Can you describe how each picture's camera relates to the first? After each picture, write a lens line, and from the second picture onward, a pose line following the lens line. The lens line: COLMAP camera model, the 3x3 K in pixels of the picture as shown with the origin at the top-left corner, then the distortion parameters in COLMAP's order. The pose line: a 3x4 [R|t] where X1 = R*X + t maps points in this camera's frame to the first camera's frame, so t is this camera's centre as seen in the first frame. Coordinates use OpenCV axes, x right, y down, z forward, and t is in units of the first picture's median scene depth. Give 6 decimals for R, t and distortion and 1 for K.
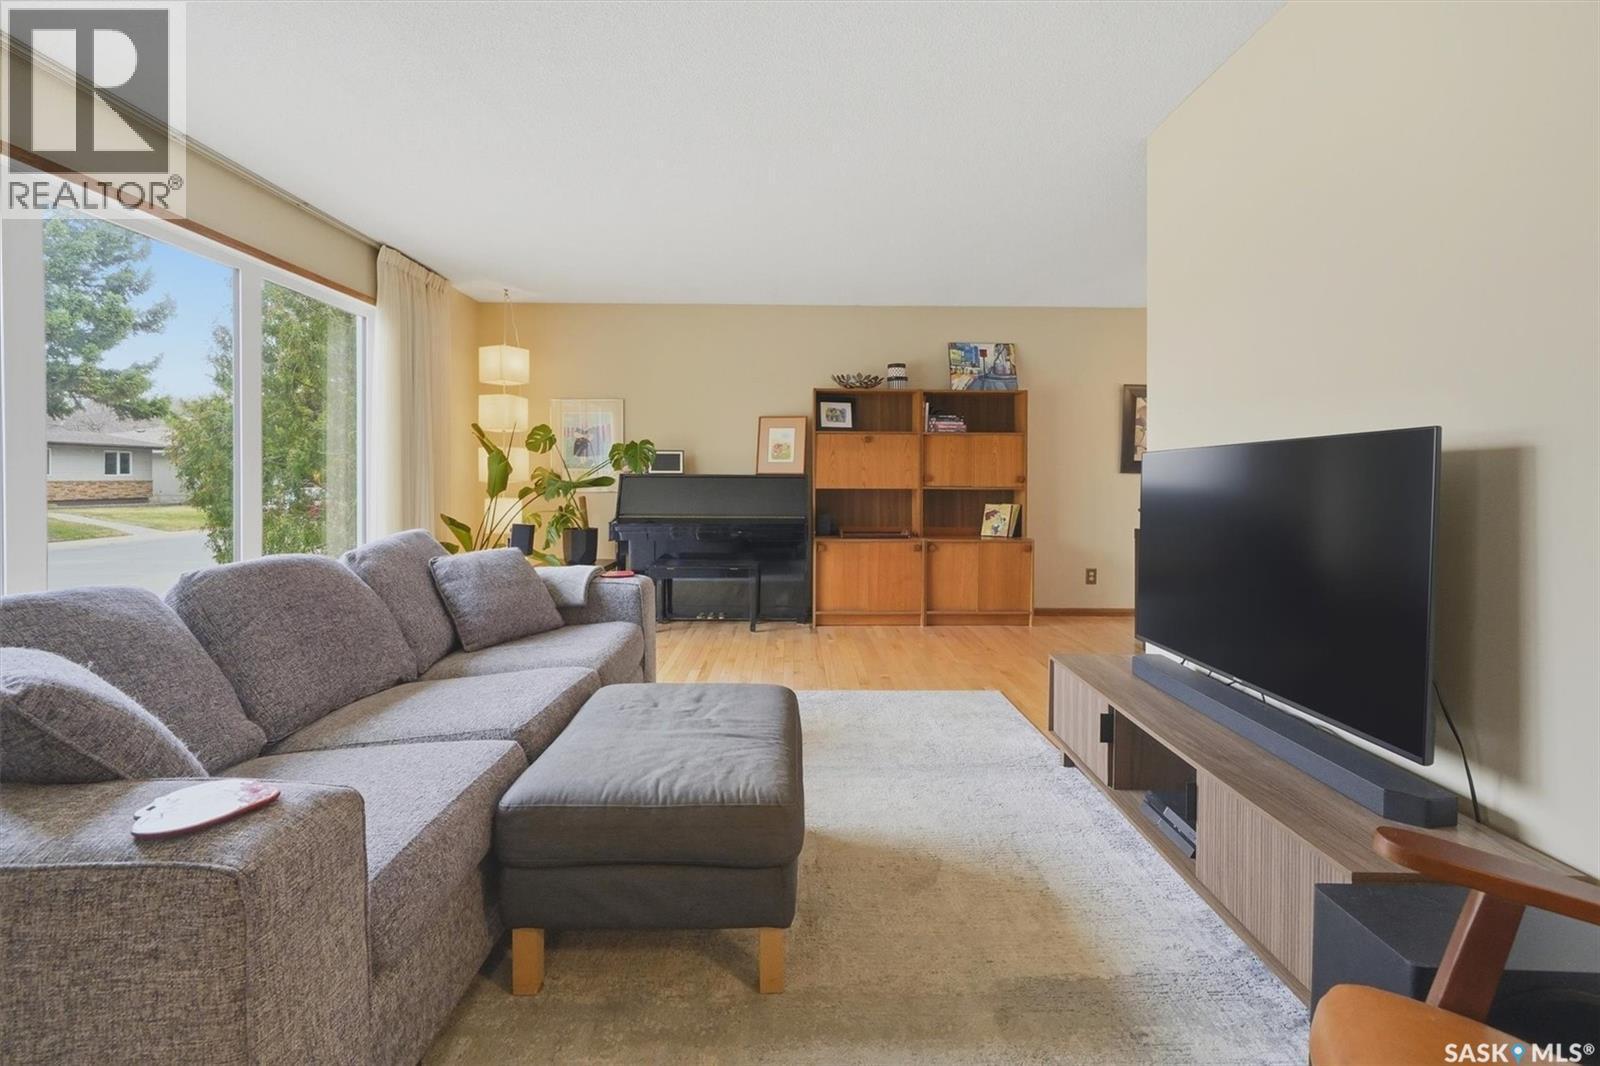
lens RADIAL K [[702.0, 0, 800.3], [0, 702.0, 482.2], [0, 0, 1]] dist [-0.000200, -0.000084]
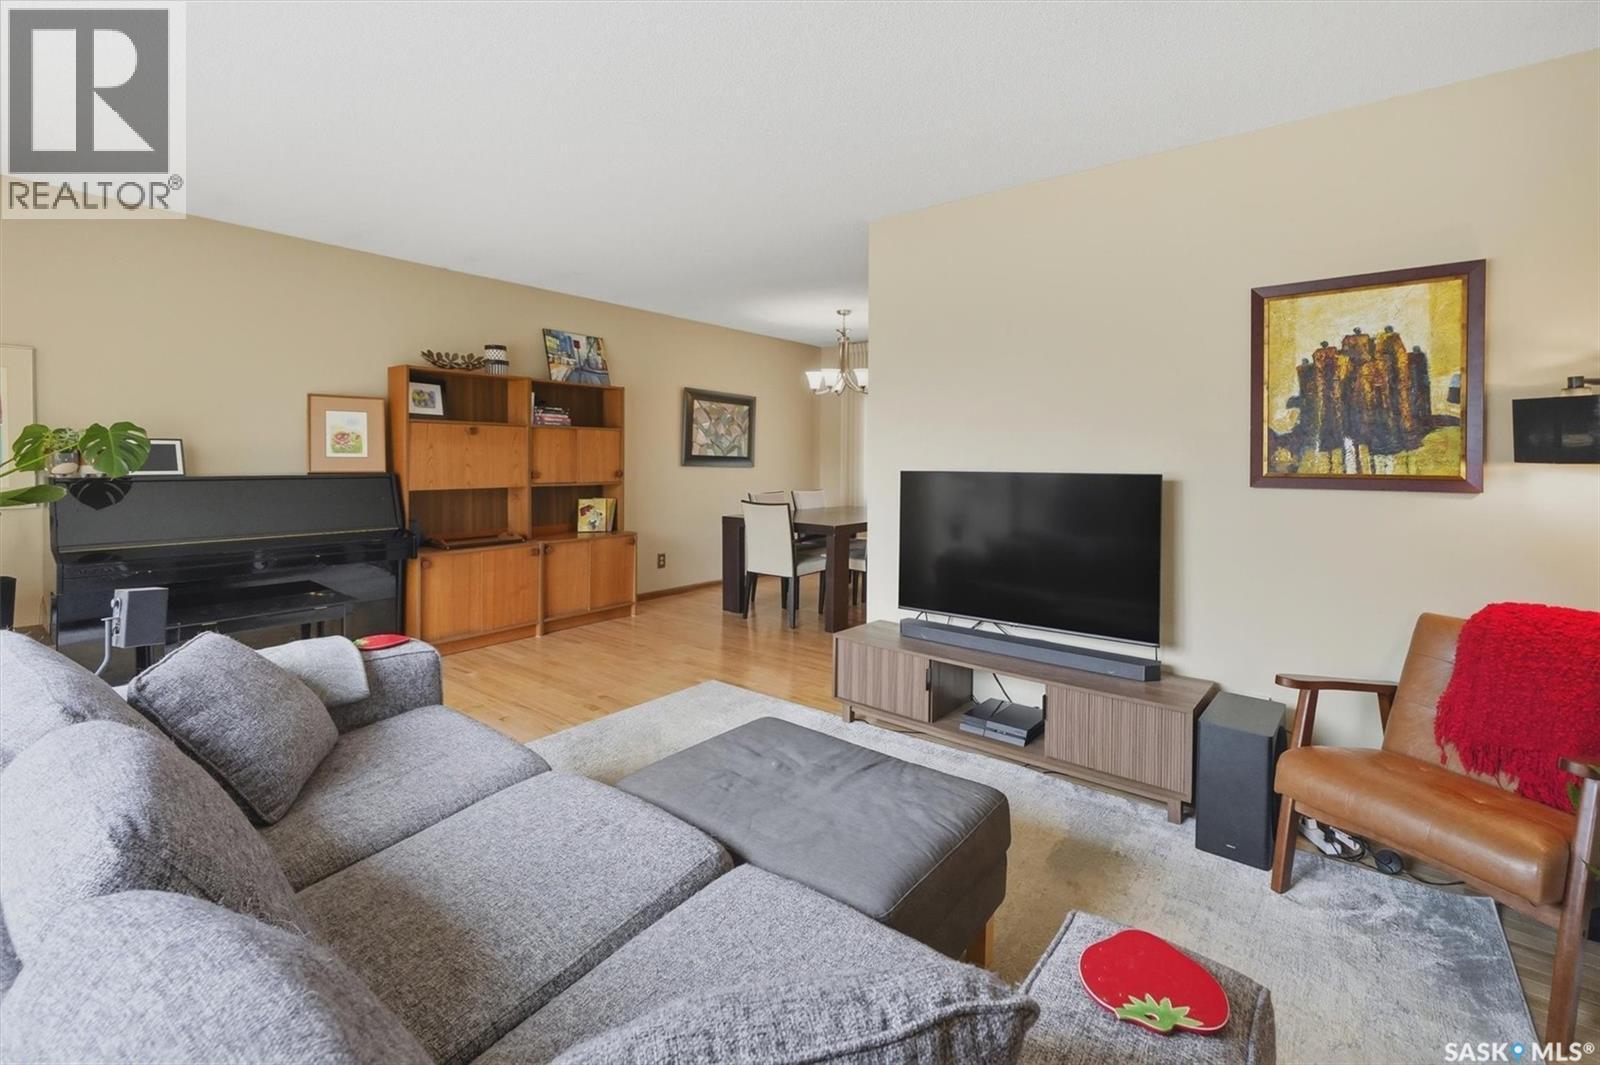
lens RADIAL K [[708.2, 0, 799.9], [0, 708.2, 461.4], [0, 0, 1]] dist [-0.000788, -0.000383]
pose [[0.633362, -0.005790, 0.773834, -0.315047], [0.000309, 0.999974, 0.007229, -0.029683], [-0.773856, -0.004340, 0.633347, 0.144062]]
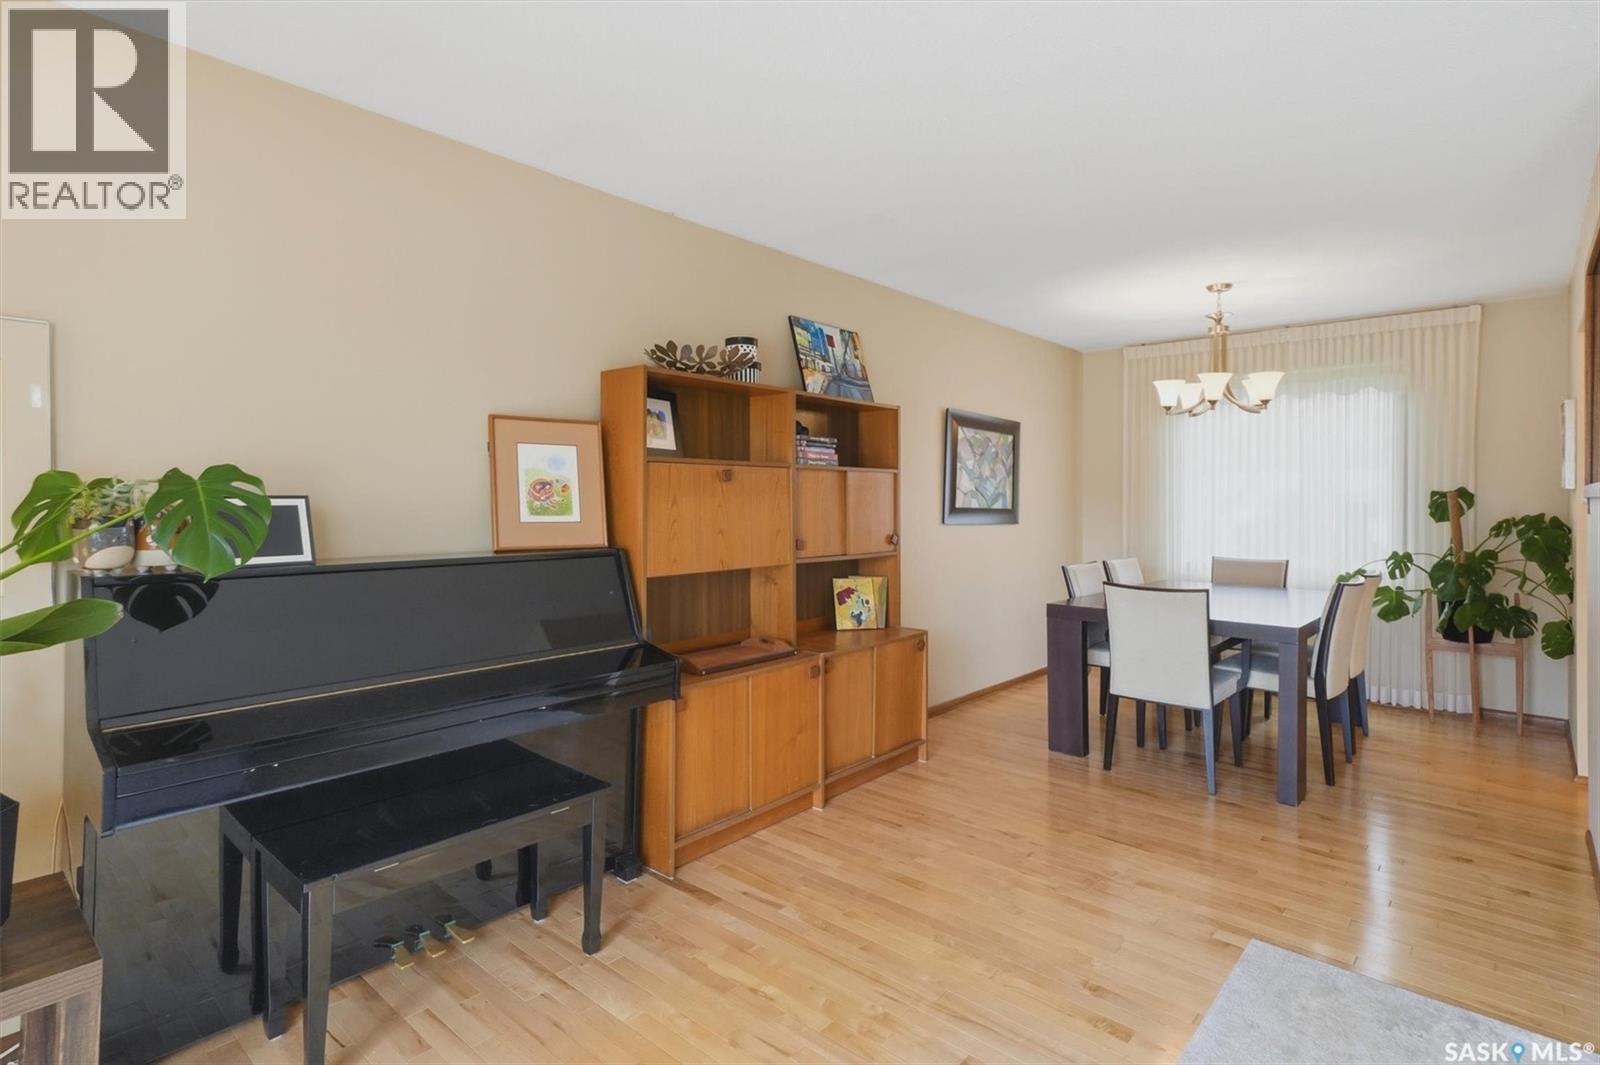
lens RADIAL K [[807.8, 0, 804.4], [0, 807.8, 494.4], [0, 0, 1]] dist [0.017269, 0.000032]
pose [[0.676509, 0.000563, 0.736435, -0.302795], [0.008283, 0.999931, -0.008374, -0.041021], [-0.736388, 0.011765, 0.676457, 0.545828]]
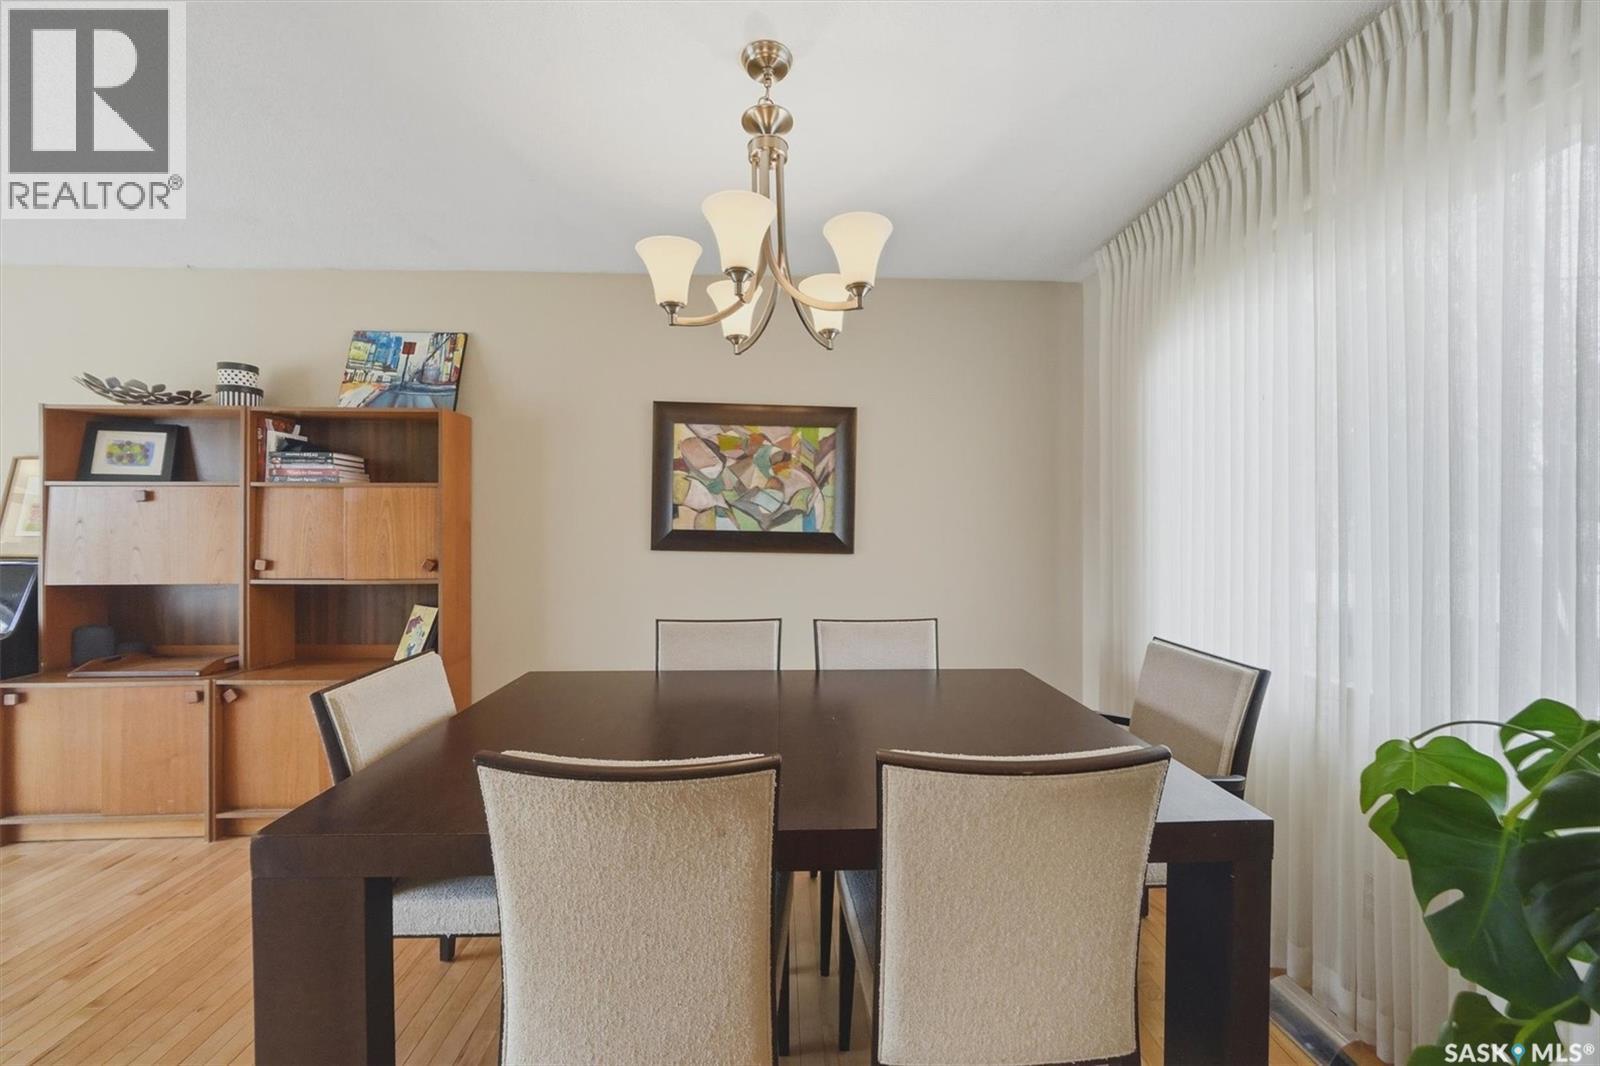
lens RADIAL K [[611.4, 0, 799.4], [0, 611.4, 529.6], [0, 0, 1]] dist [-0.000668, -0.000096]
pose [[0.999910, -0.004907, 0.012446, 0.602387], [0.004969, 0.999975, -0.004941, -0.028730], [-0.012422, 0.005002, 0.999910, 0.503421]]
